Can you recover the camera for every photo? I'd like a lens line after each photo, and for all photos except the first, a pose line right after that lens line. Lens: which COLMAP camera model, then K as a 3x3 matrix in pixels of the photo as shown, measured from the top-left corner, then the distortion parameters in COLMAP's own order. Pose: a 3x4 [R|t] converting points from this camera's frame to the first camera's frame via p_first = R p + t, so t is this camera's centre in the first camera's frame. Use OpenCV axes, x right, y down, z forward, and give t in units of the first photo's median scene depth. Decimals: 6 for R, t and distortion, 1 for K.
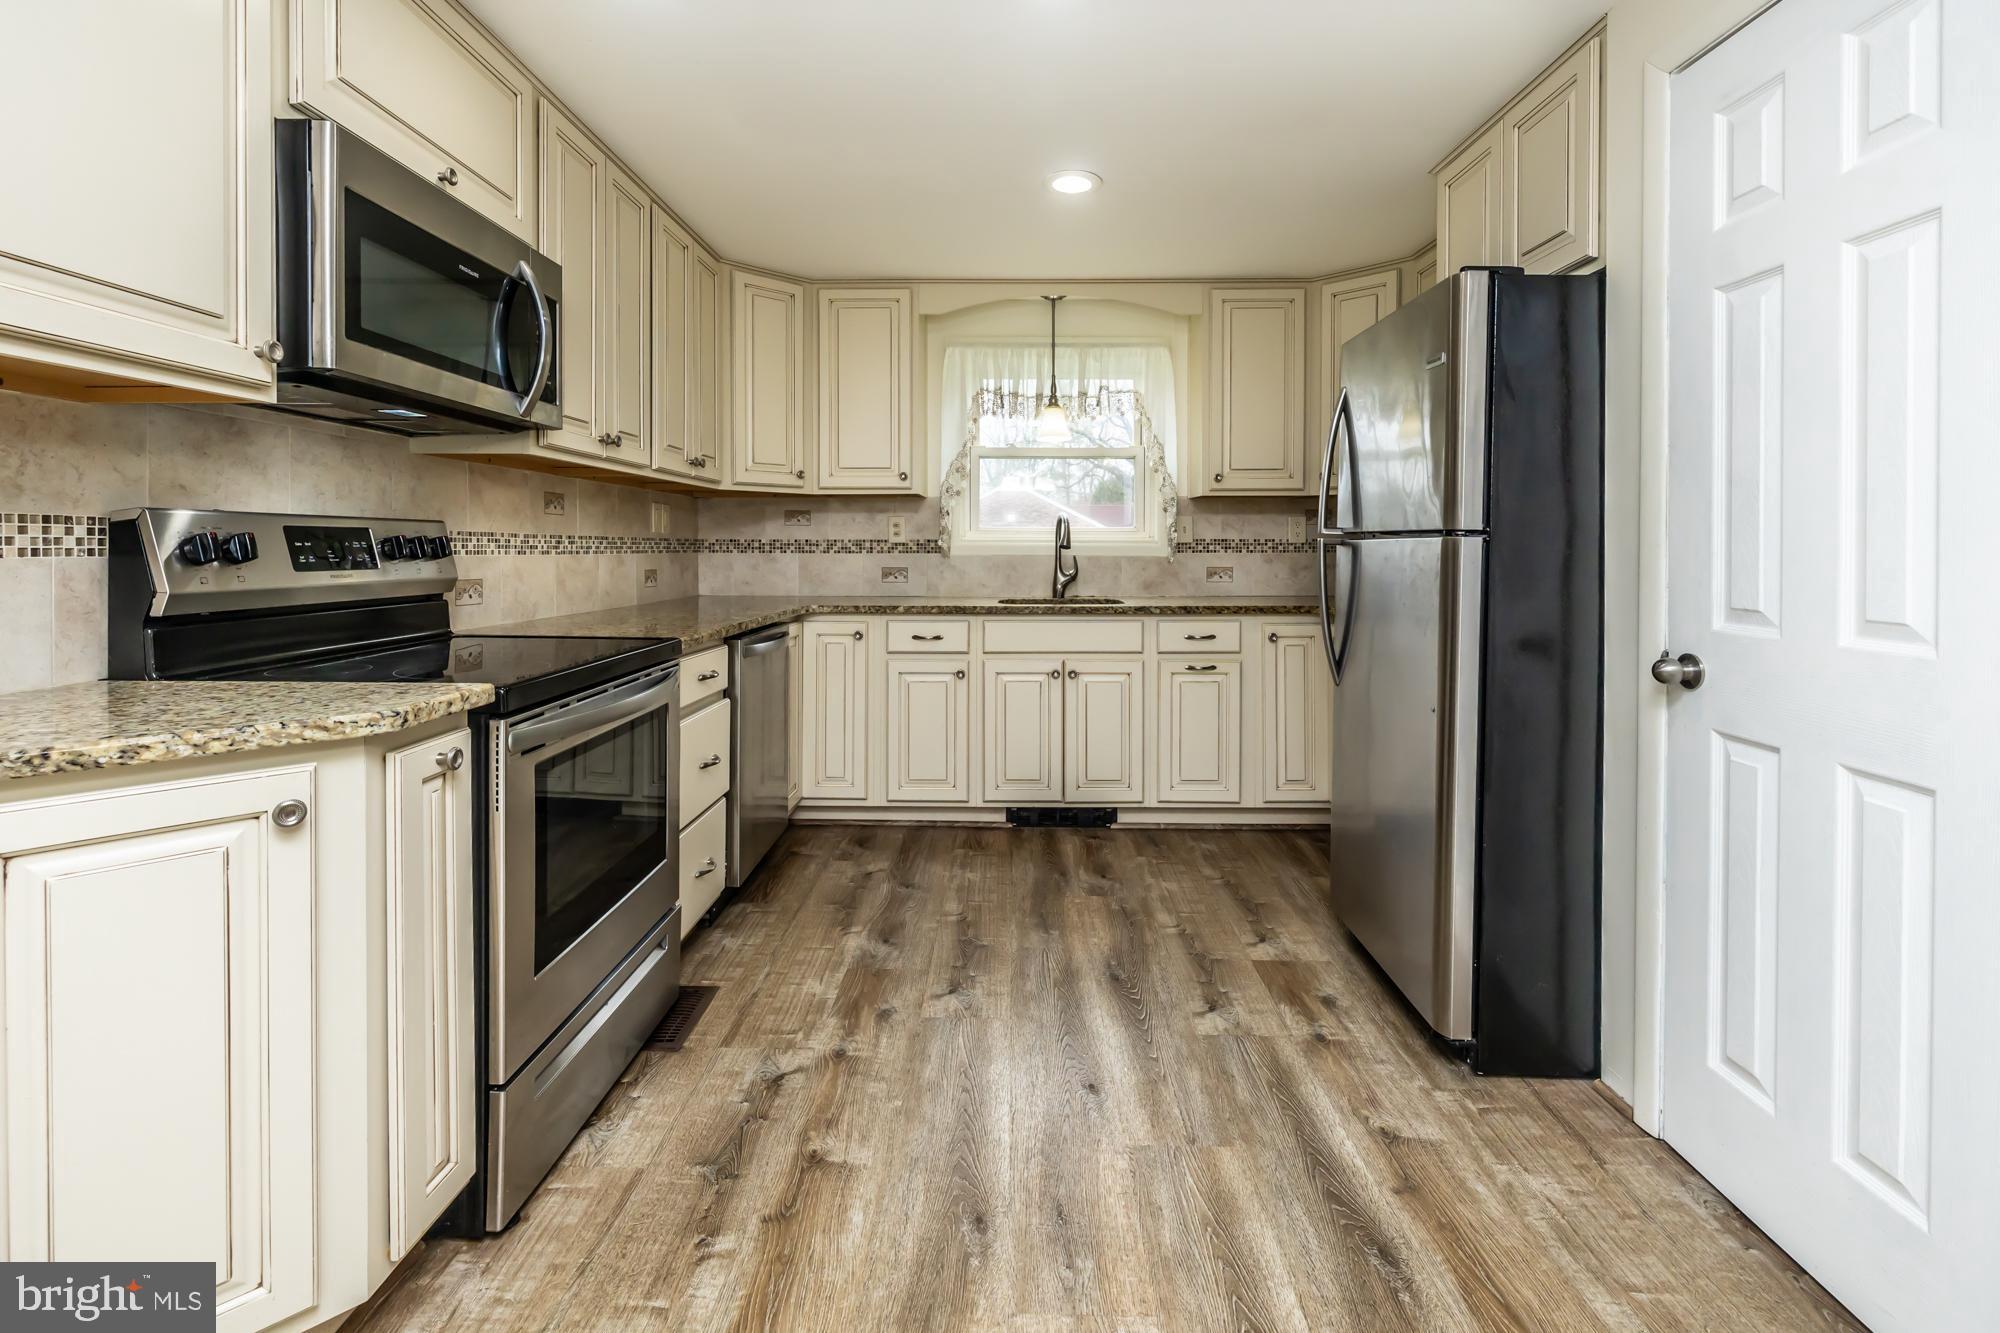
lens RADIAL K [[890.2, 0, 1003.5], [0, 890.2, 557.1], [0, 0, 1]] dist [-0.001023, 0.000209]
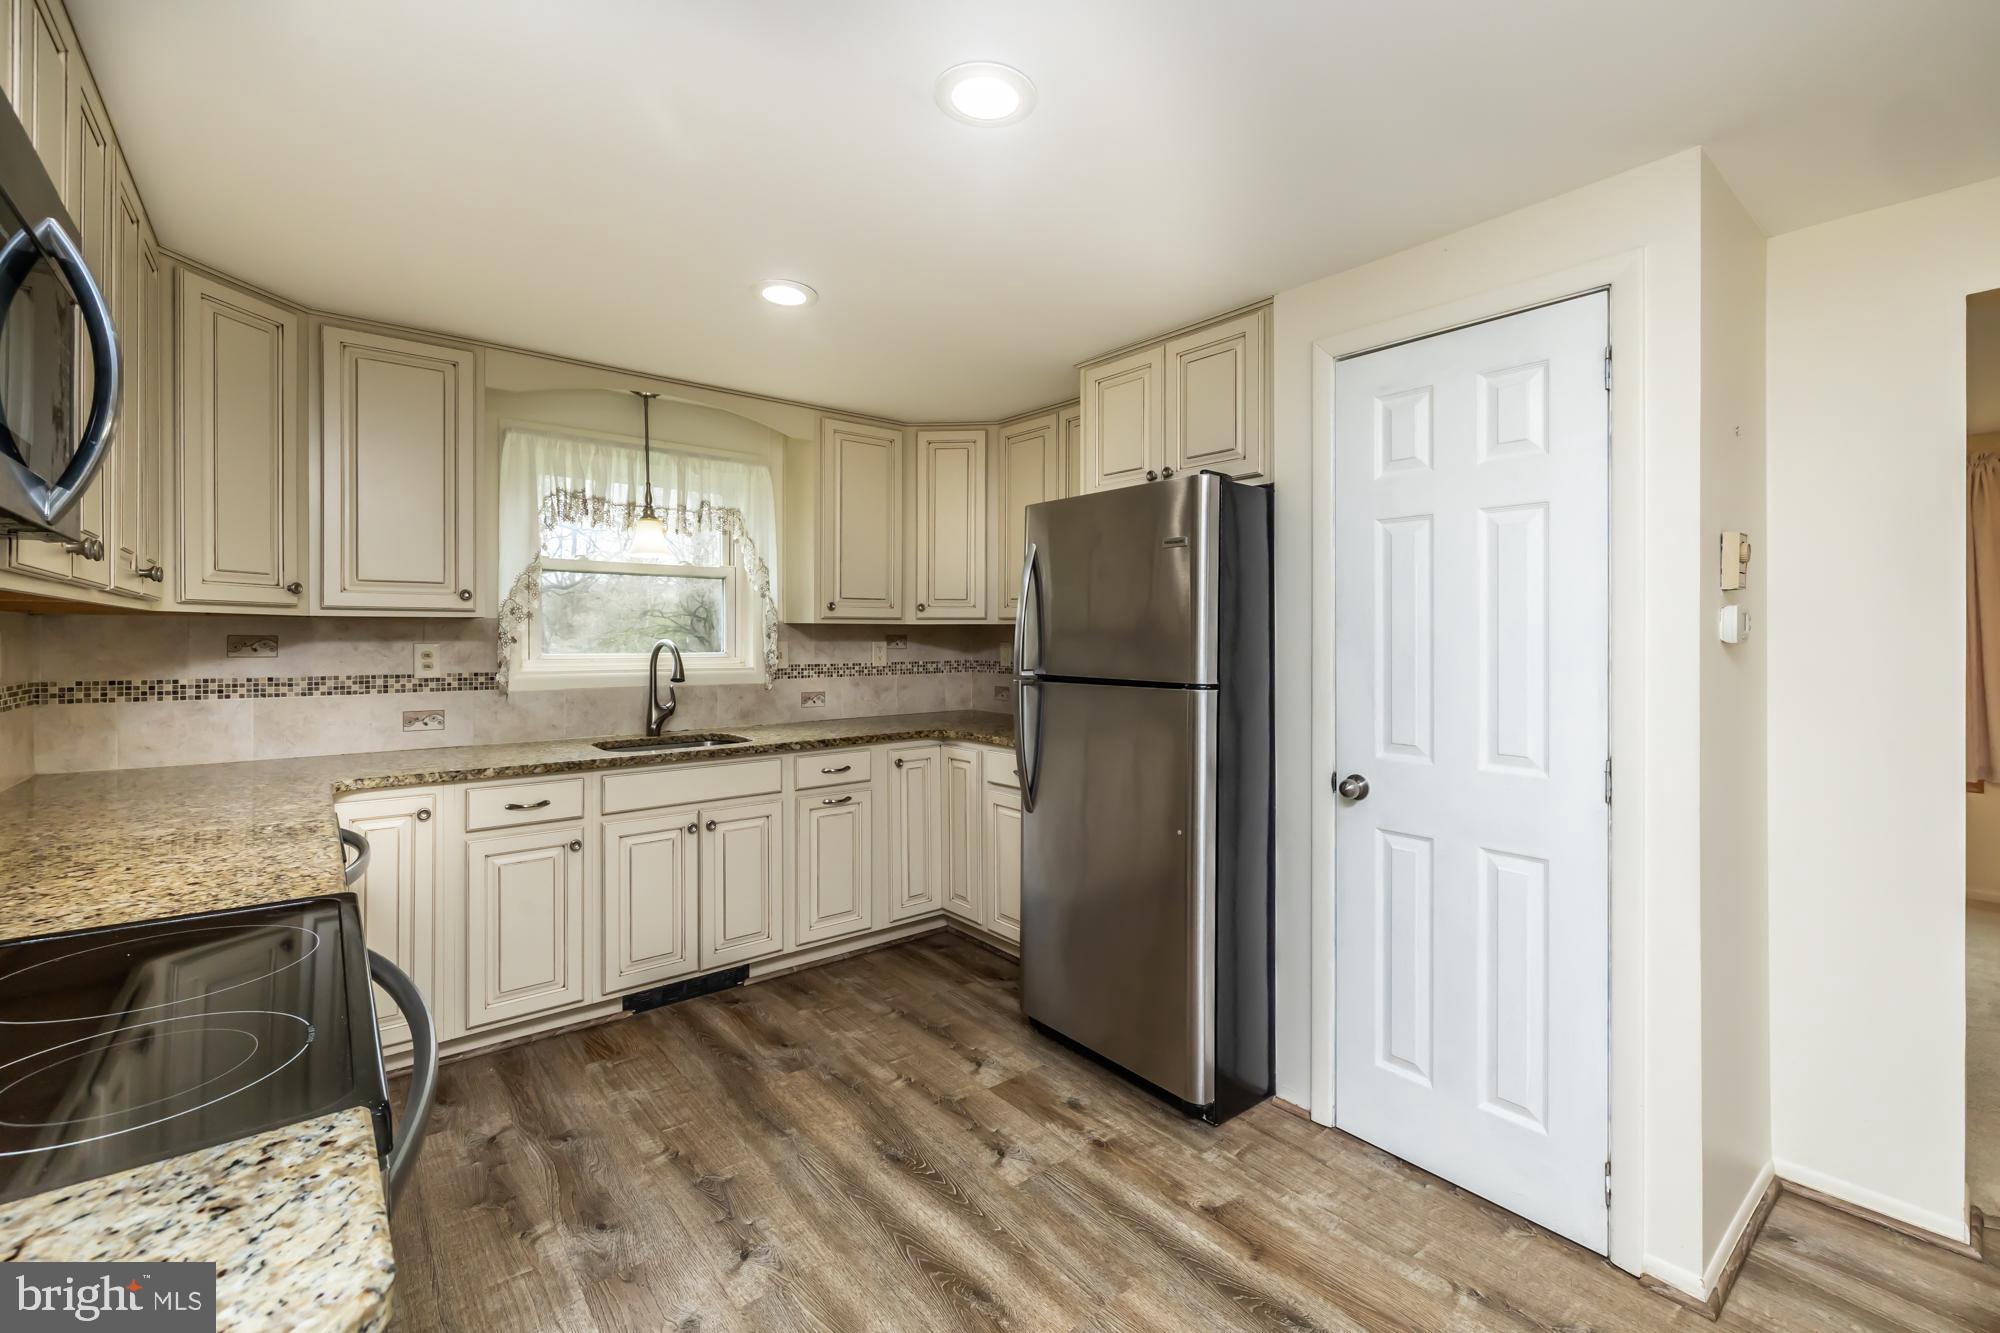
lens RADIAL K [[847.7, 0, 999.4], [0, 847.7, 635.1], [0, 0, 1]] dist [-0.000915, -0.000043]
pose [[0.765291, 0.000530, 0.643684, -0.310036], [0.008028, 0.999914, -0.010367, -0.060573], [-0.643634, 0.013101, 0.765221, 0.197728]]
